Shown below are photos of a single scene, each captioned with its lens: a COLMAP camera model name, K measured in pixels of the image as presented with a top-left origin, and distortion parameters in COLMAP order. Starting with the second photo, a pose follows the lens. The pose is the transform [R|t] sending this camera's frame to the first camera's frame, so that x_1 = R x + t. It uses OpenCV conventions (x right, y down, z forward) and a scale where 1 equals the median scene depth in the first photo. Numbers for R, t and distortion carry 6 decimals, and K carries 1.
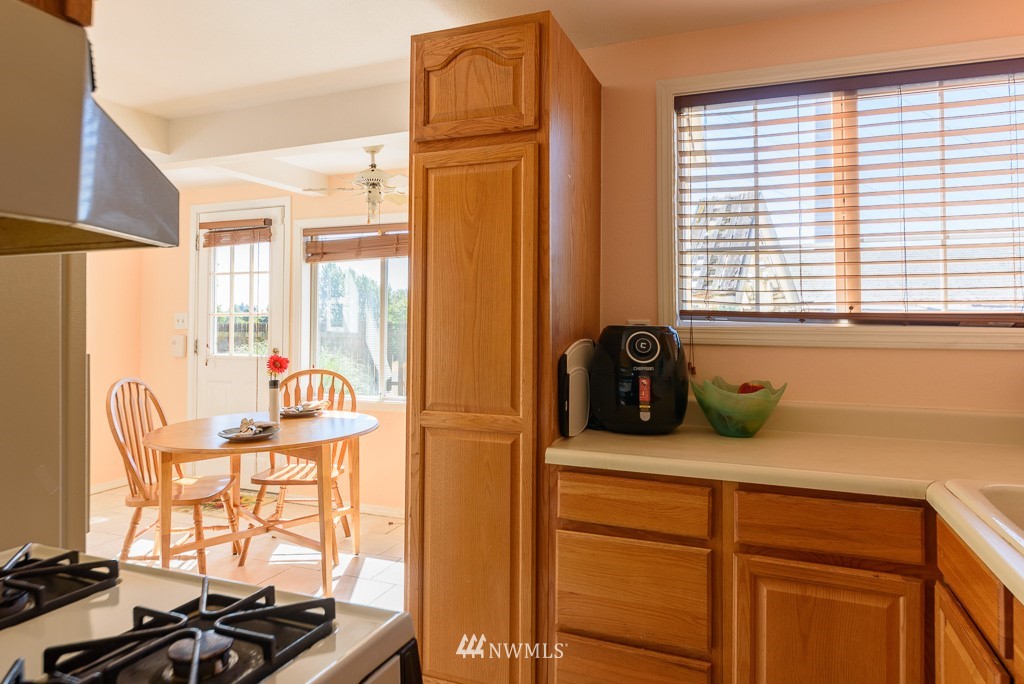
lens RADIAL K [[631.8, 0, 511.2], [0, 631.8, 320.0], [0, 0, 1]] dist [0.005215, -0.000106]
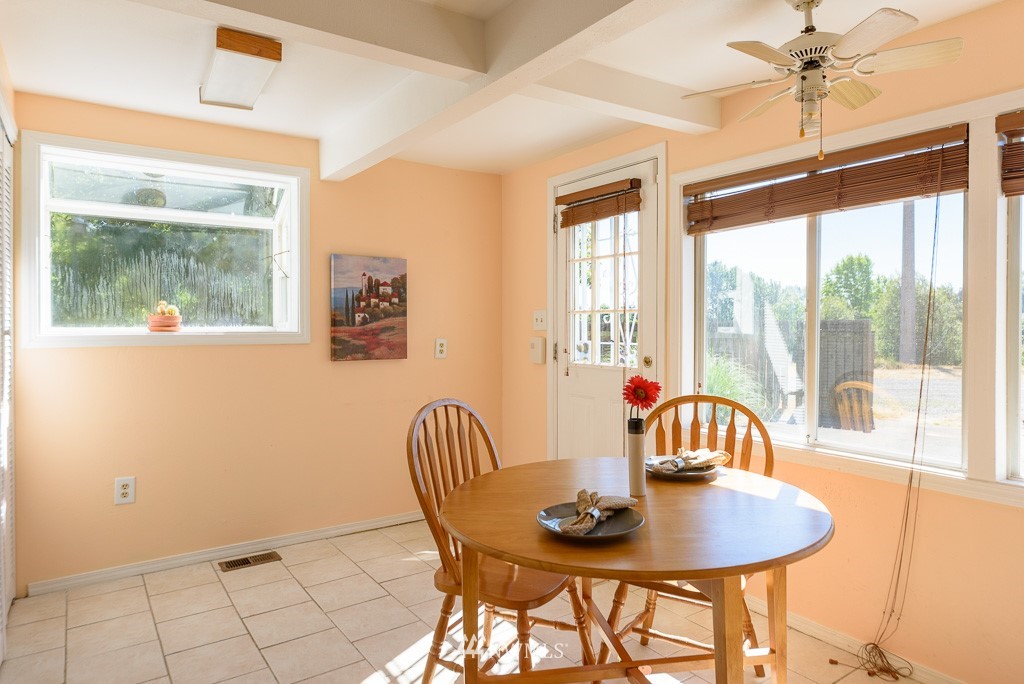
lens RADIAL K [[631.8, 0, 511.2], [0, 631.8, 320.0], [0, 0, 1]] dist [0.005215, -0.000106]
pose [[0.832269, -0.006298, -0.554336, -0.118387], [0.007455, 0.999972, -0.000170, 0.001336], [0.554322, -0.003991, 0.832293, 0.365743]]
